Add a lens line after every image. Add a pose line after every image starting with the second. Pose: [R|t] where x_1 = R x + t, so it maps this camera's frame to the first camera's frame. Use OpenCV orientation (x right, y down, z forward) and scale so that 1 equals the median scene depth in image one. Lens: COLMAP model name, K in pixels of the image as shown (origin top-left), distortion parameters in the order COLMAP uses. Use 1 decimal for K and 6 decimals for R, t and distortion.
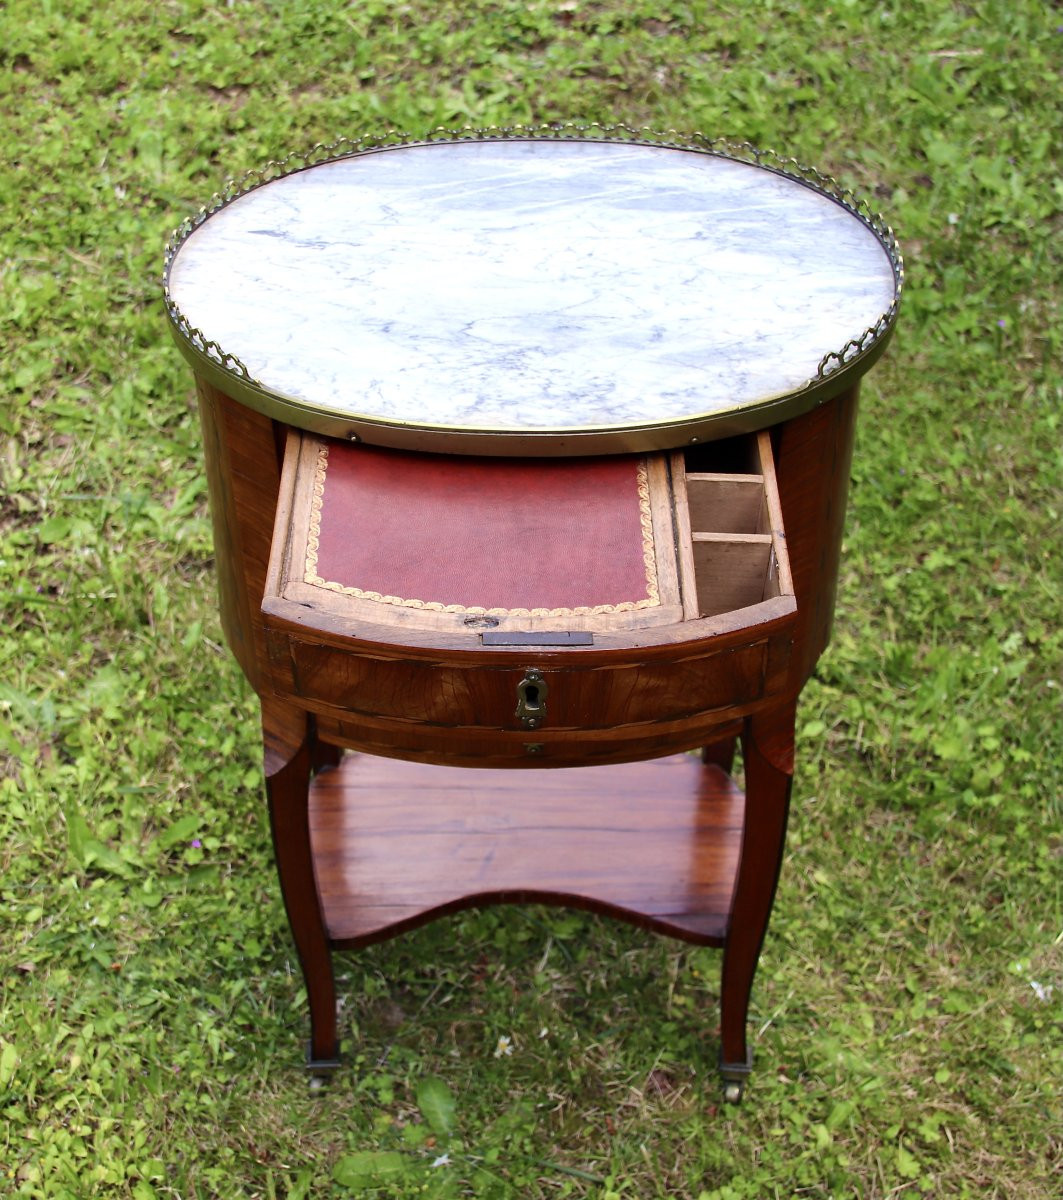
lens RADIAL K [[1903.7, 0, 531.5], [0, 1903.7, 600.0], [0, 0, 1]] dist [-0.018253, 0.037572]
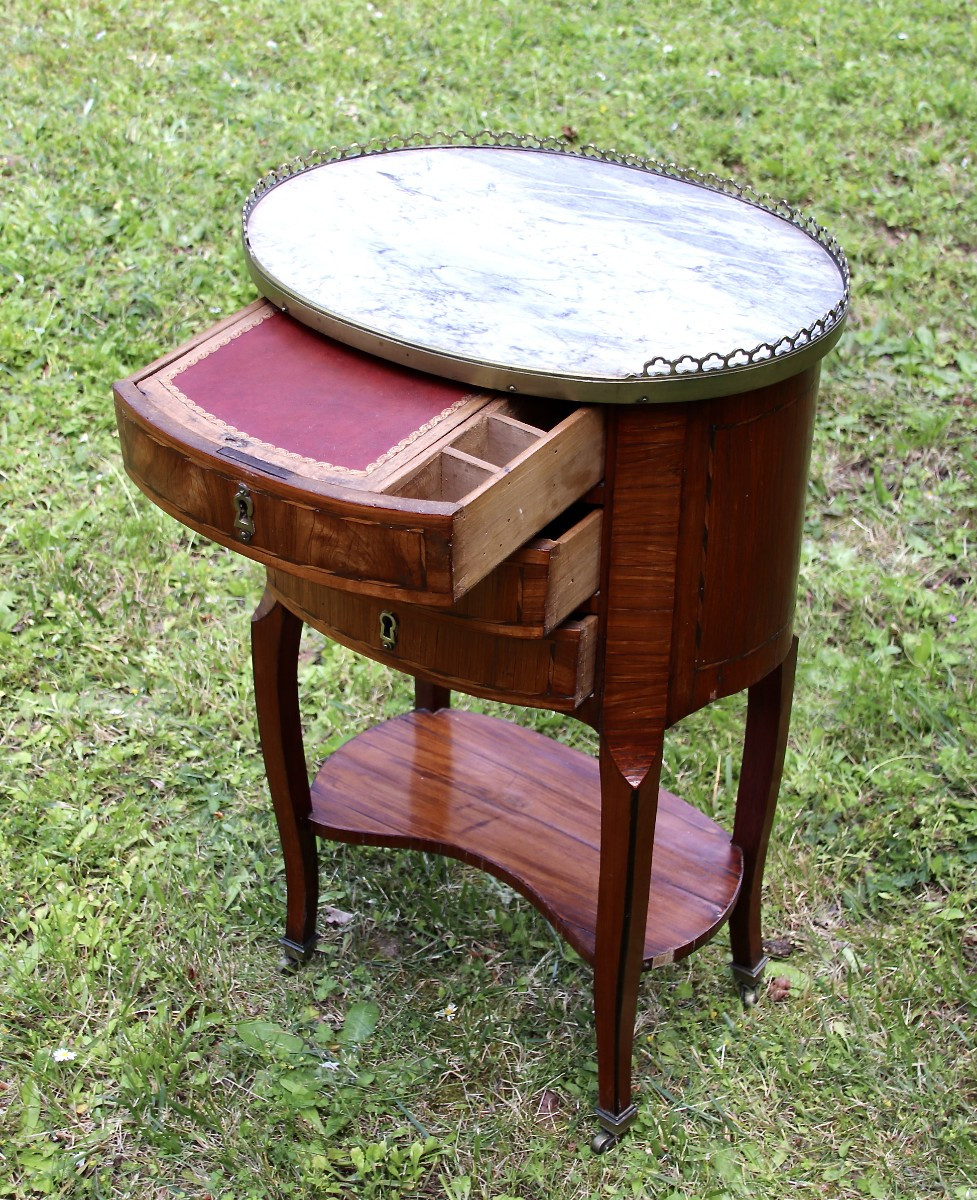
lens RADIAL K [[2104.5, 0, 488.7], [0, 2104.5, 564.7], [0, 0, 1]] dist [-0.010098, -0.075711]
pose [[0.813999, 0.319324, -0.485219, 0.678397], [-0.386728, 0.921213, -0.042518, 0.068207], [0.433413, 0.222258, 0.873358, -0.076114]]
